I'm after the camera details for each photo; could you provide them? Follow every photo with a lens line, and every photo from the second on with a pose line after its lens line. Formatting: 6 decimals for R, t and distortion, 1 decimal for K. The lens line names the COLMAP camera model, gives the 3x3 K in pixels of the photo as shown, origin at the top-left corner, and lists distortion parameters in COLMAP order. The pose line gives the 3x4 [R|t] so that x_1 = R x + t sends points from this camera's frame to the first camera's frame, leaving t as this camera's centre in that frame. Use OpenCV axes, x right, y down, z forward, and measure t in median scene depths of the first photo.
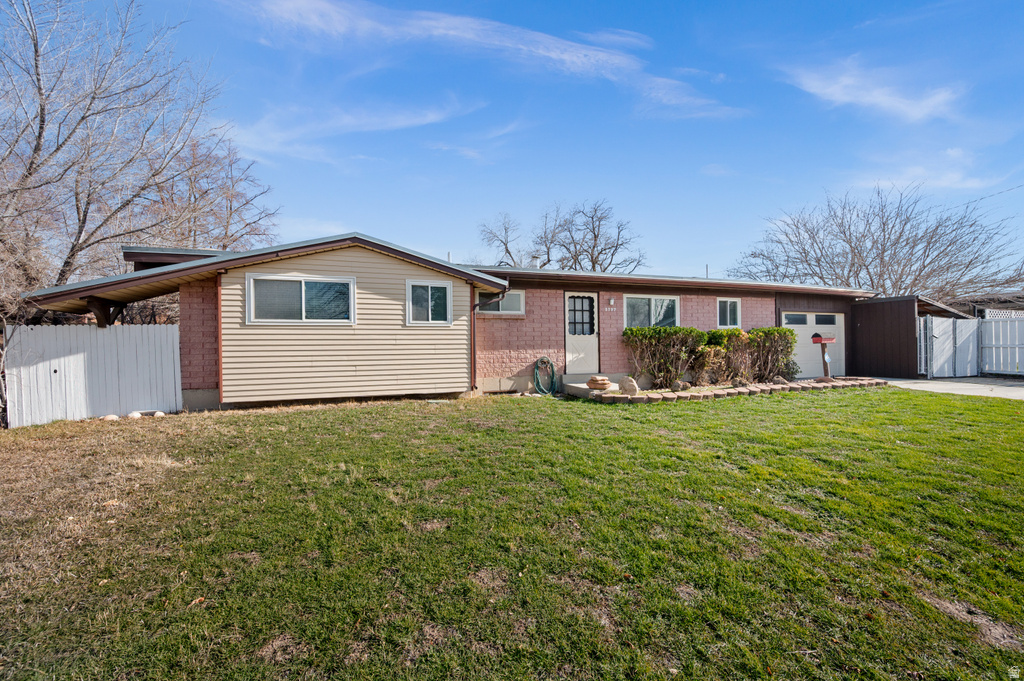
lens RADIAL K [[405.0, 0, 514.7], [0, 405.0, 345.6], [0, 0, 1]] dist [0.001816, -0.003192]
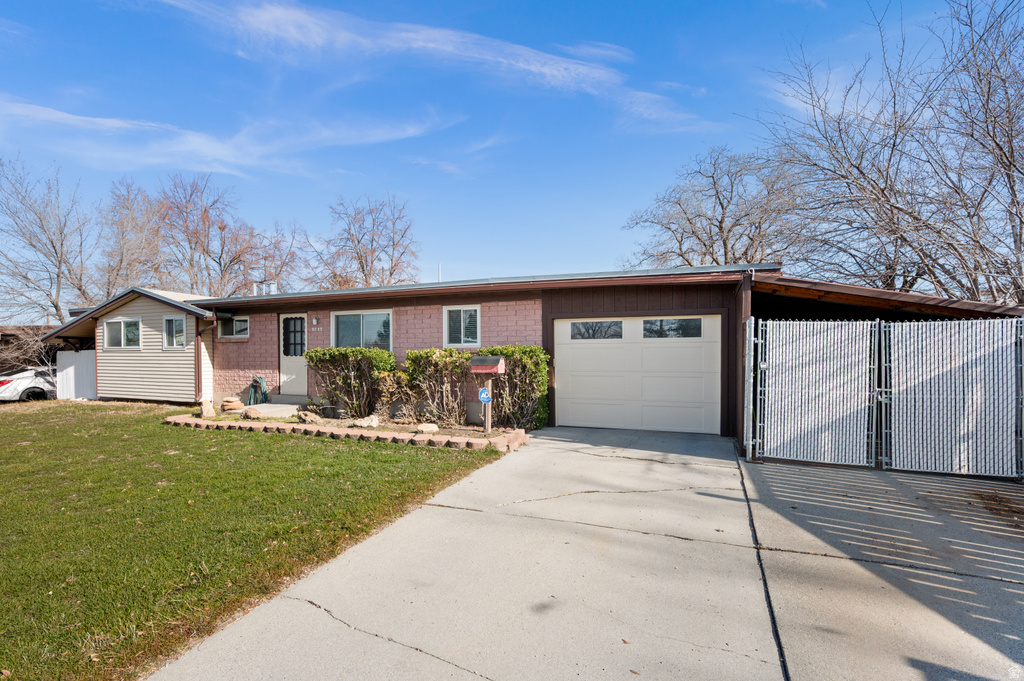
lens RADIAL K [[448.3, 0, 512.0], [0, 448.3, 340.5], [0, 0, 1]] dist [-0.013236, -0.000012]
pose [[0.752160, -0.013857, -0.658834, 1.405379], [-0.009004, 0.999469, -0.031302, -0.038578], [0.658919, 0.029476, 0.751636, 0.571825]]
